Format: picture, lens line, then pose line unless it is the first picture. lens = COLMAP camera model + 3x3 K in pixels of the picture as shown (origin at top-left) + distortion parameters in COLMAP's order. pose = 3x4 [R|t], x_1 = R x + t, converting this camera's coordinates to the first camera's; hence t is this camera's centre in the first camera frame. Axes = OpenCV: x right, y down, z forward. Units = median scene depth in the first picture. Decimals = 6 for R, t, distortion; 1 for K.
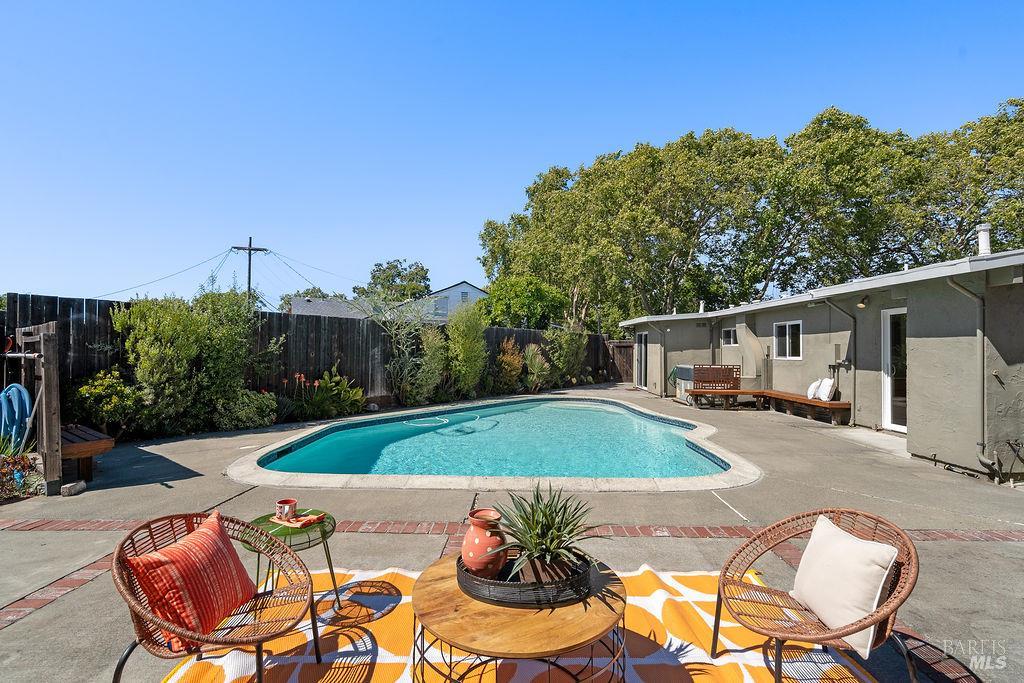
lens RADIAL K [[468.5, 0, 513.7], [0, 468.5, 344.8], [0, 0, 1]] dist [0.000157, 0.000046]
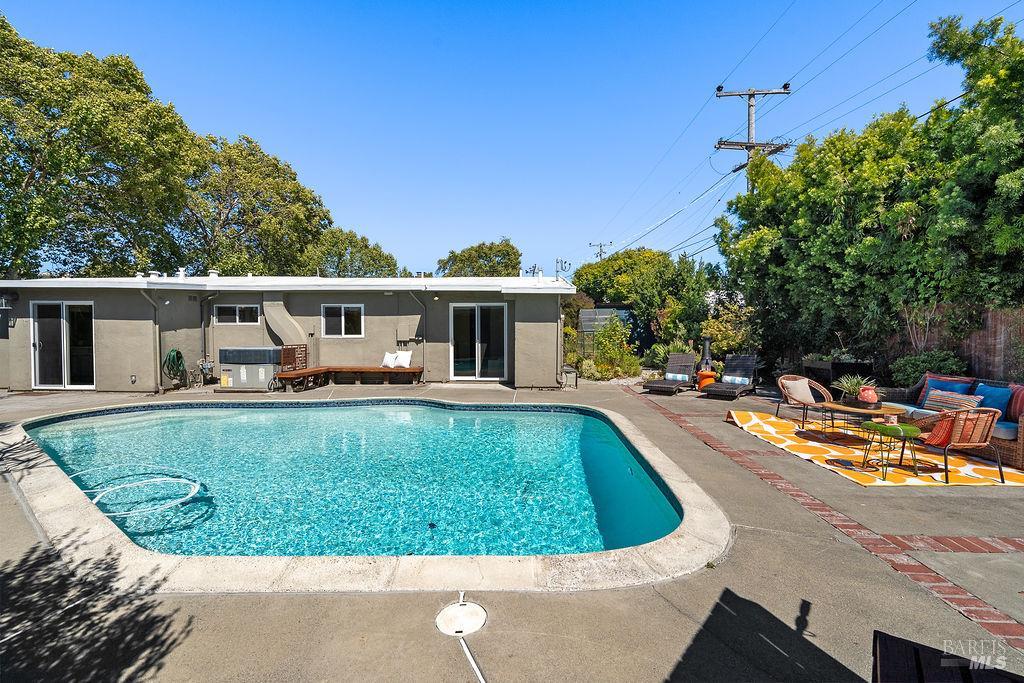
lens RADIAL K [[468.5, 0, 514.5], [0, 468.5, 340.0], [0, 0, 1]] dist [0.000157, 0.000046]
pose [[0.012536, -0.028361, 0.999519, -0.682163], [-0.011798, 0.999524, 0.028509, 0.000605], [-0.999852, -0.012150, 0.012195, 0.715795]]
